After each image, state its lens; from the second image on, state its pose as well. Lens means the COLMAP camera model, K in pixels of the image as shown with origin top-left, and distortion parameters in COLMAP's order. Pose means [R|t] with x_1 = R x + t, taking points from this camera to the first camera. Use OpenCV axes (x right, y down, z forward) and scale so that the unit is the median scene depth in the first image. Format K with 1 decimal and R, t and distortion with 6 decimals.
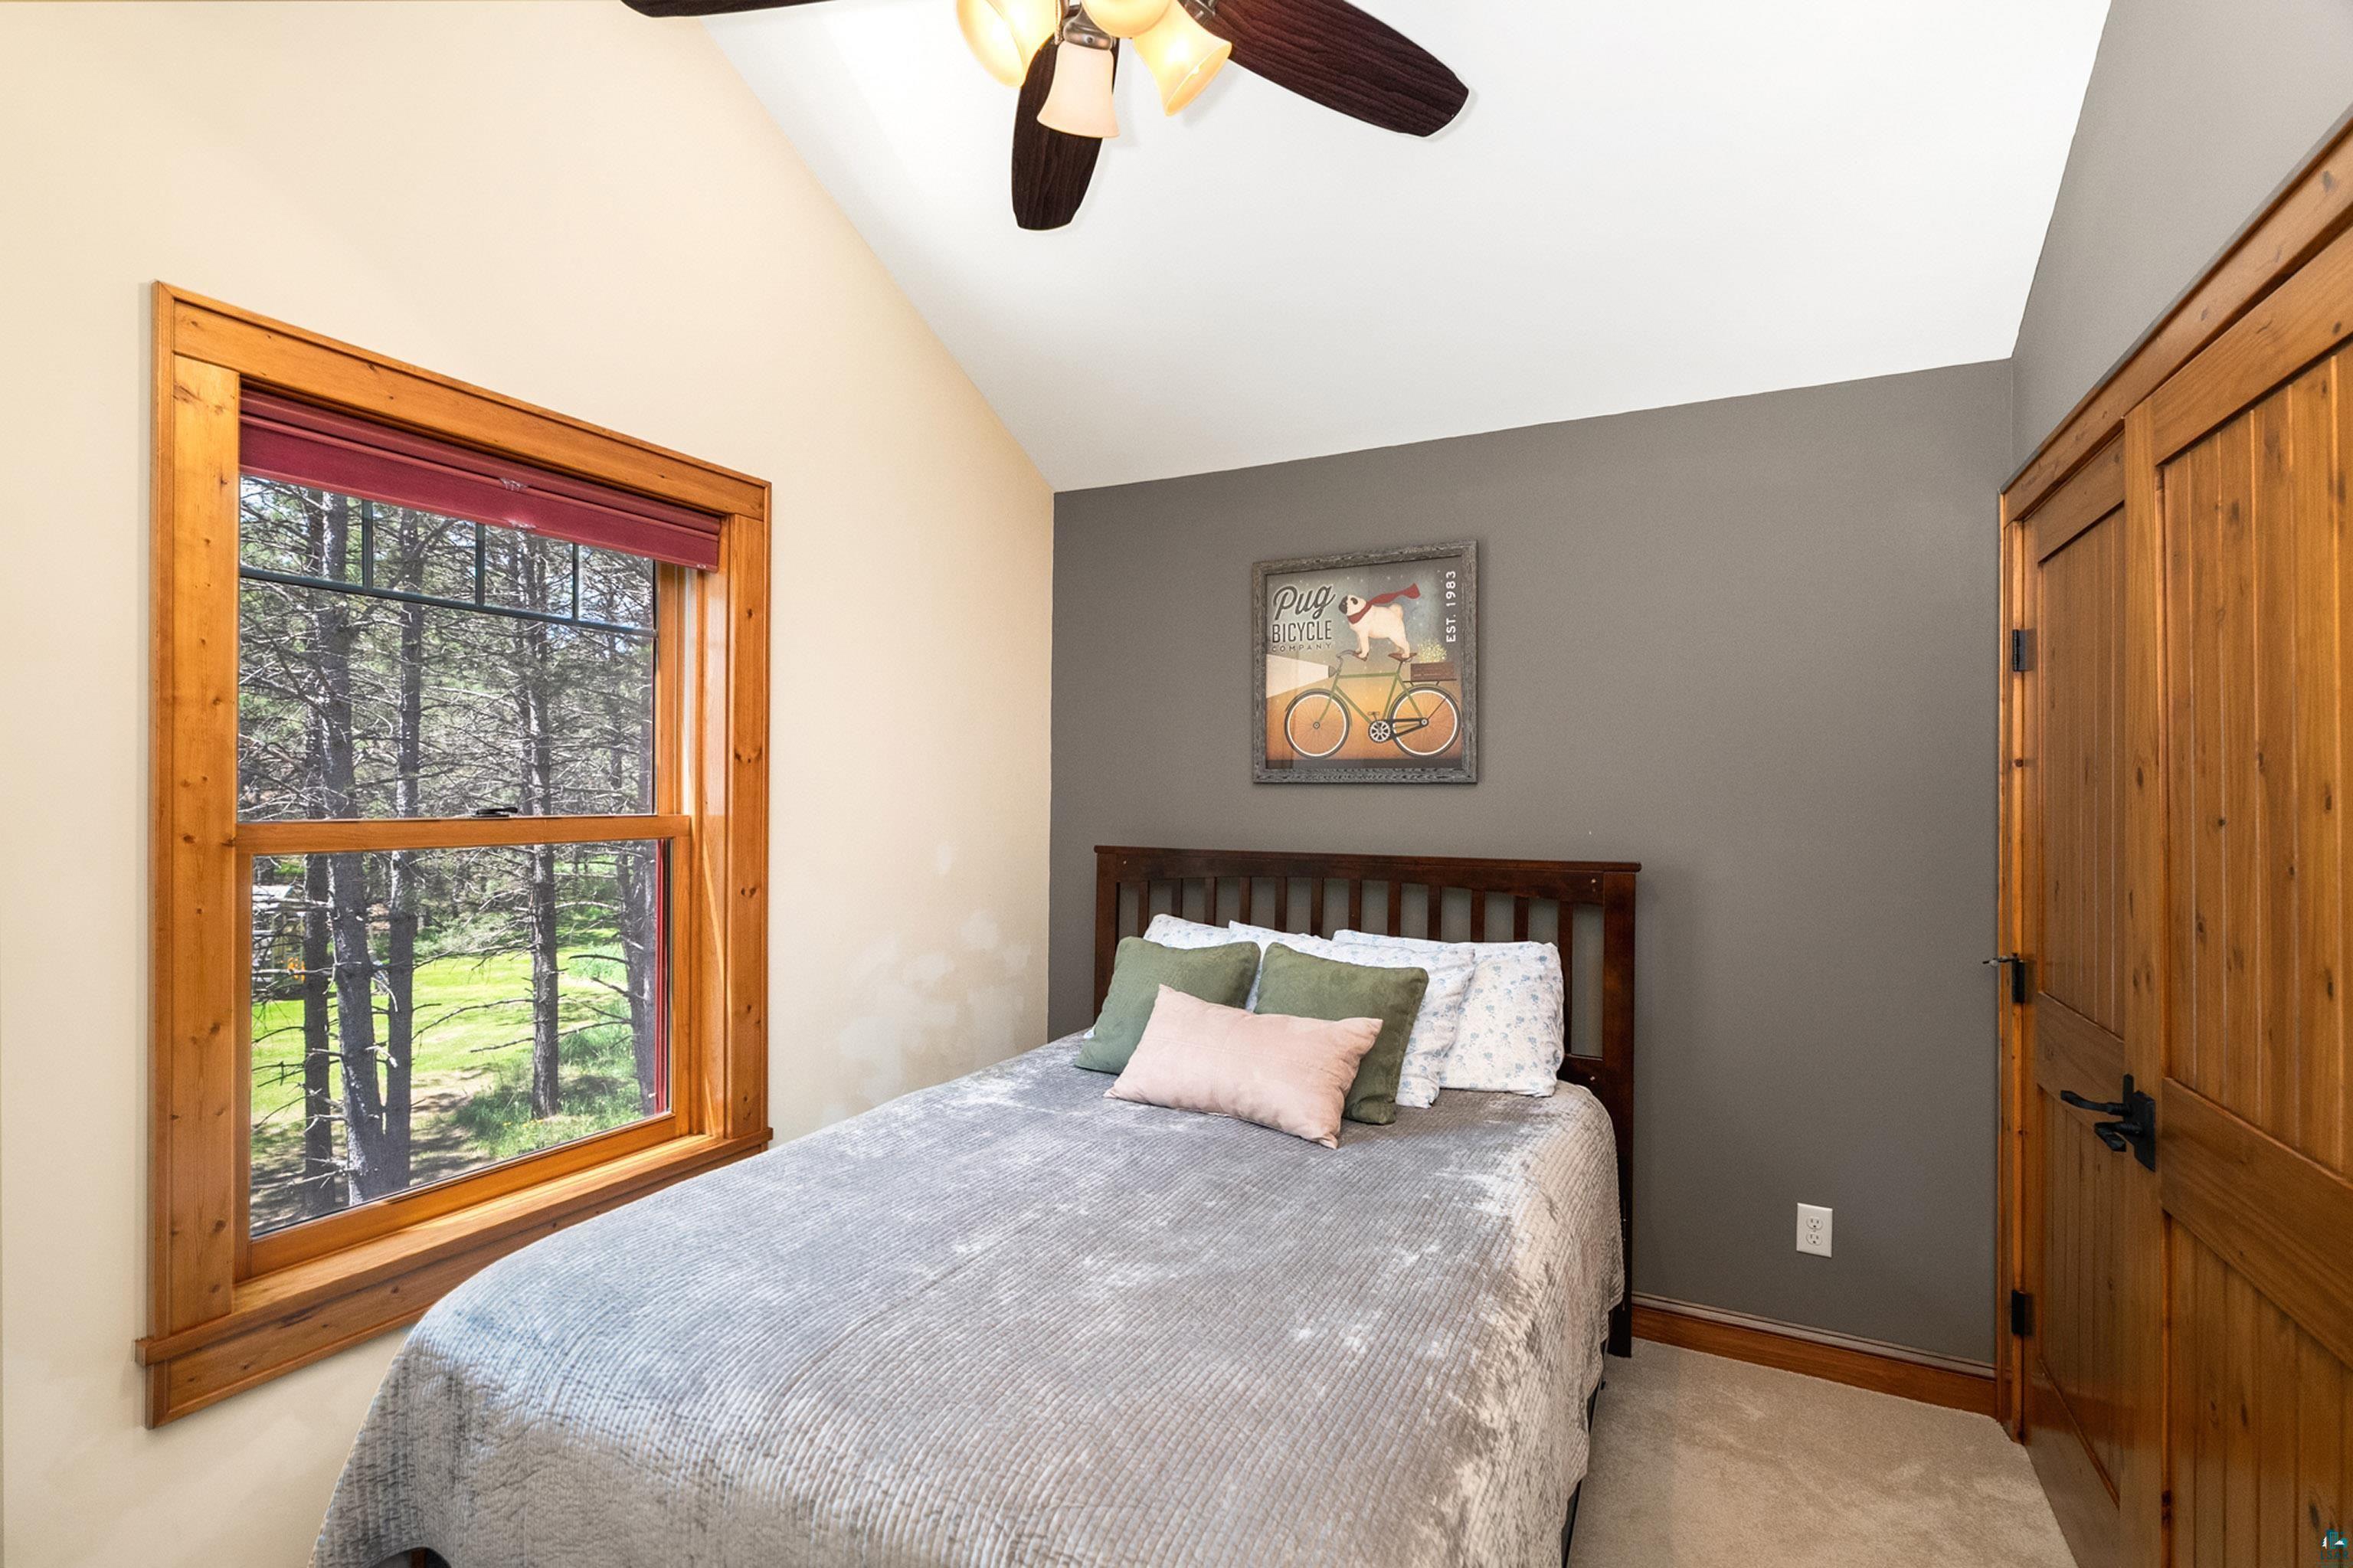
lens RADIAL K [[1065.8, 0, 1177.6], [0, 1065.8, 788.6], [0, 0, 1]] dist [-0.005004, 0.000266]
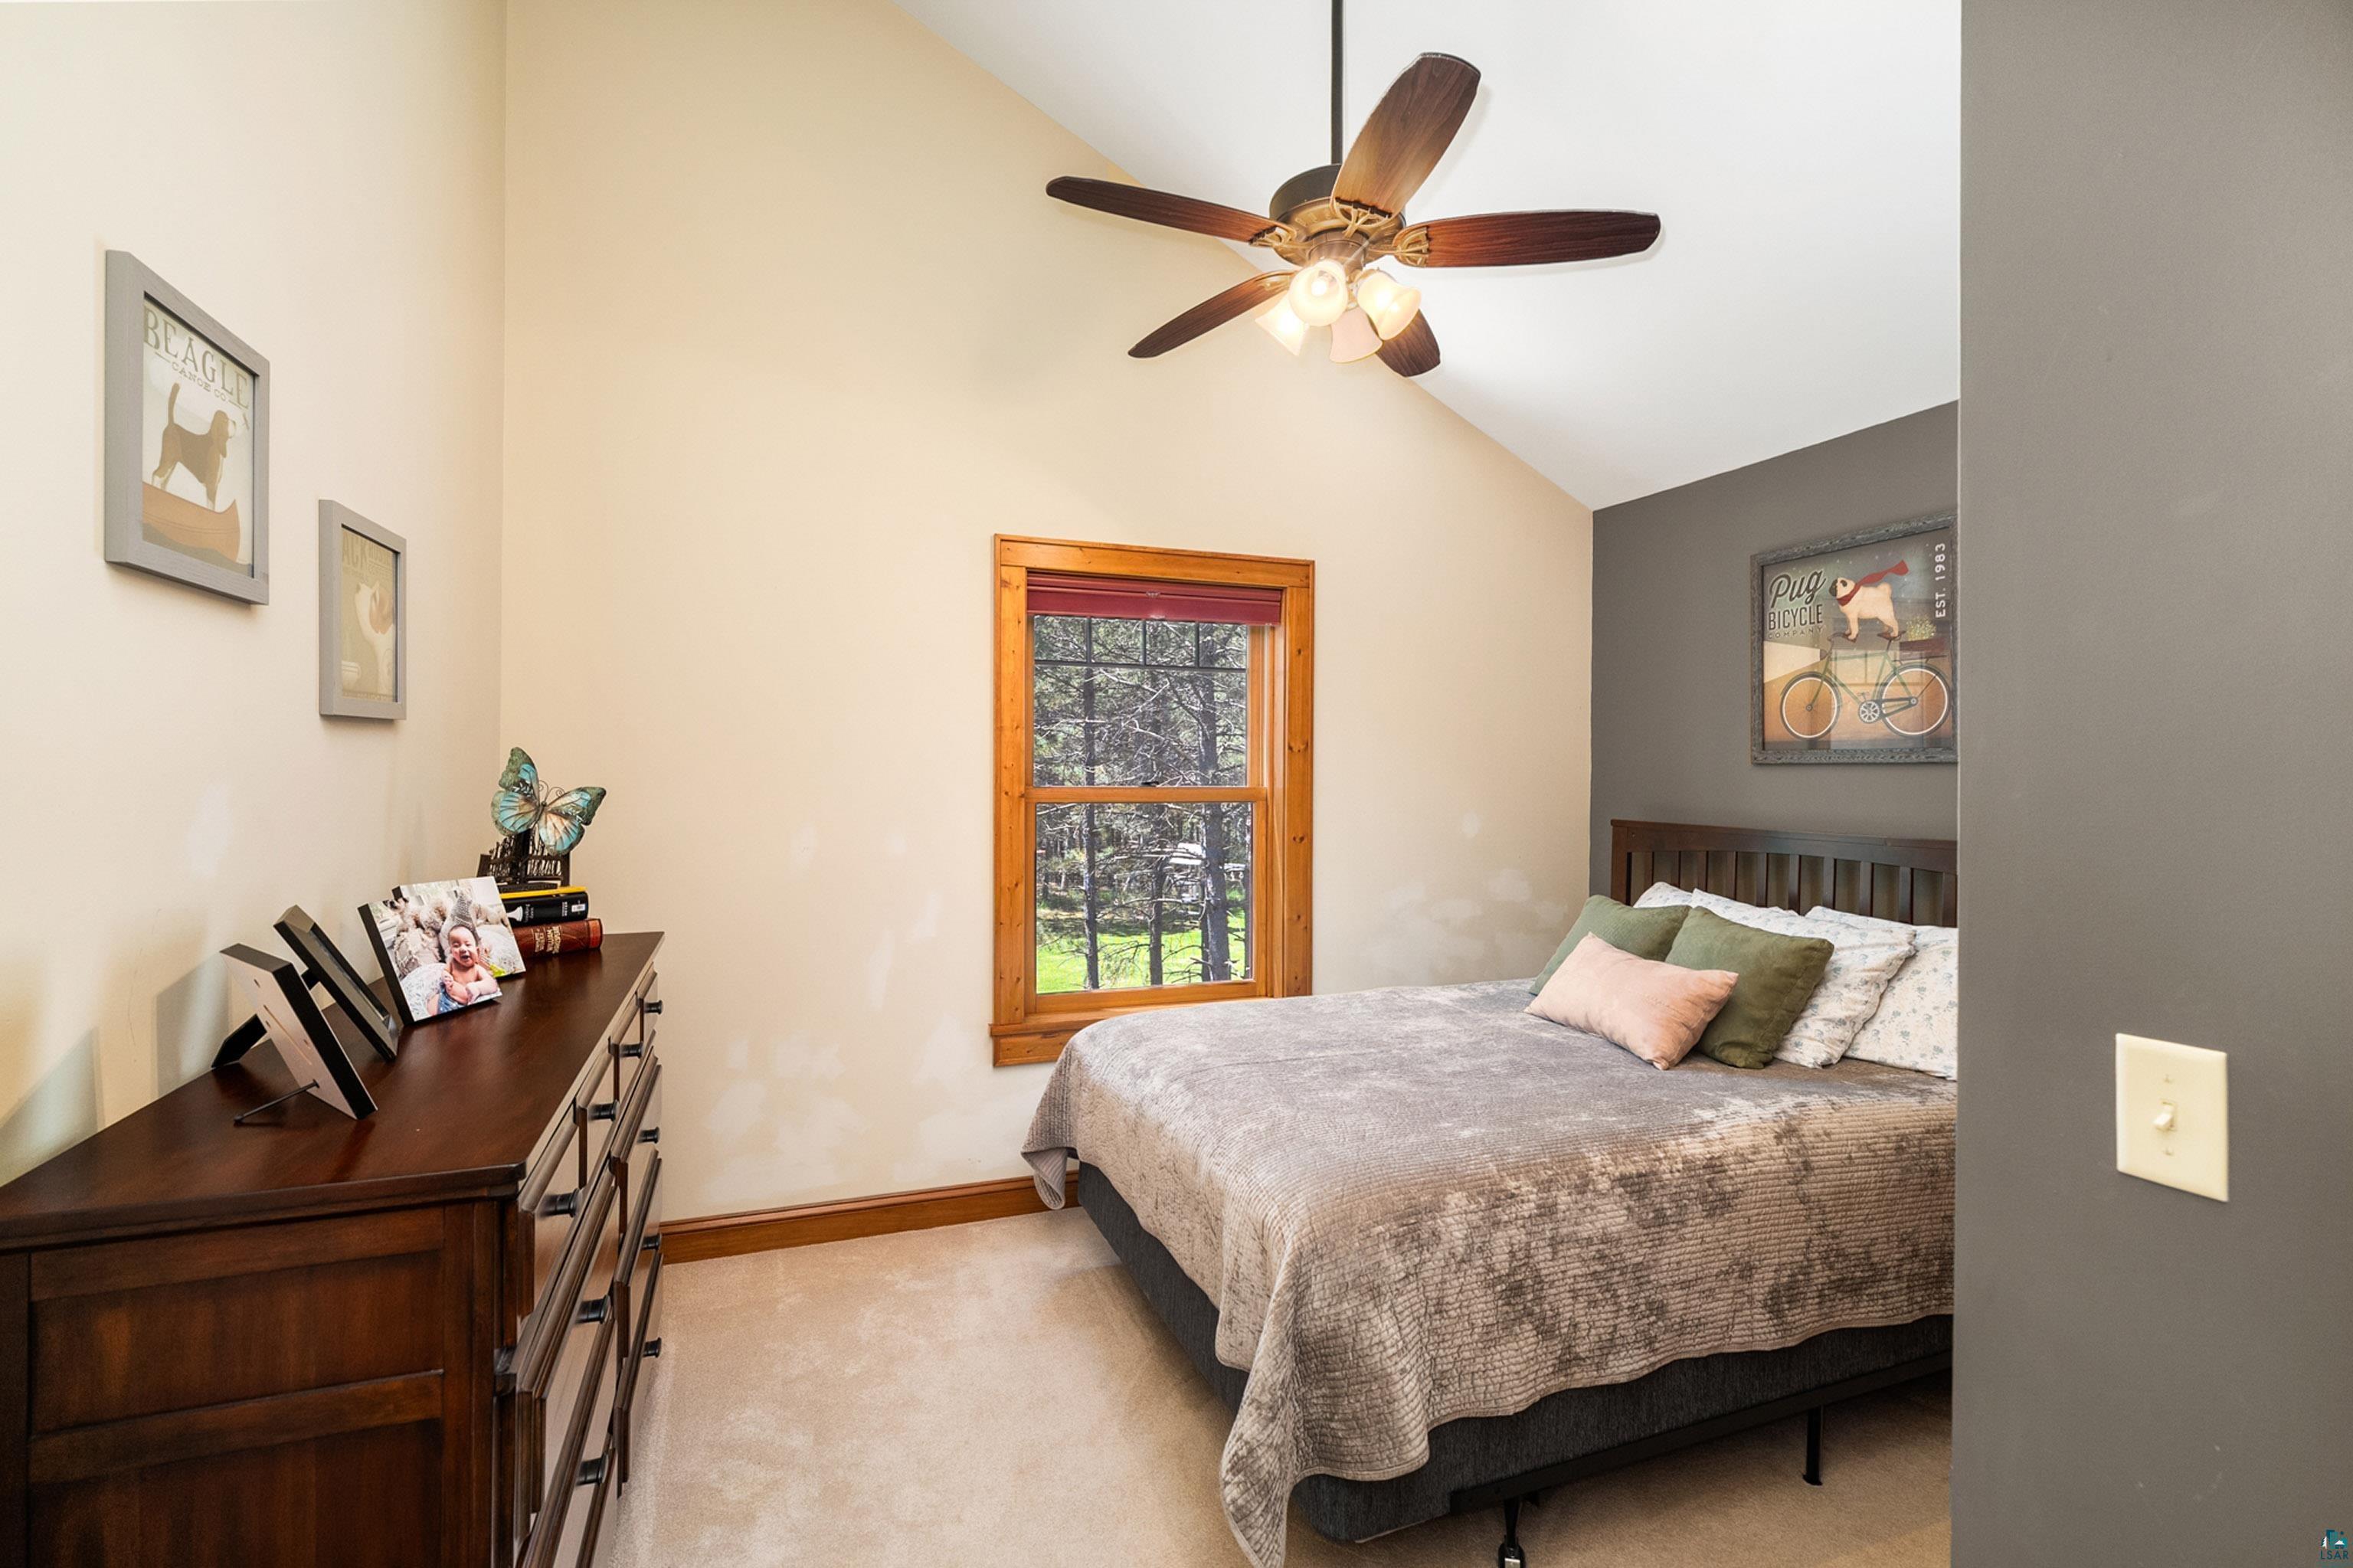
lens RADIAL K [[1065.8, 0, 1177.6], [0, 1065.8, 788.6], [0, 0, 1]] dist [-0.005004, 0.000266]
pose [[0.737178, 0.010019, -0.675625, 0.469647], [0.000357, 0.999884, 0.015216, 0.003160], [0.675699, -0.011458, 0.737089, -0.208501]]
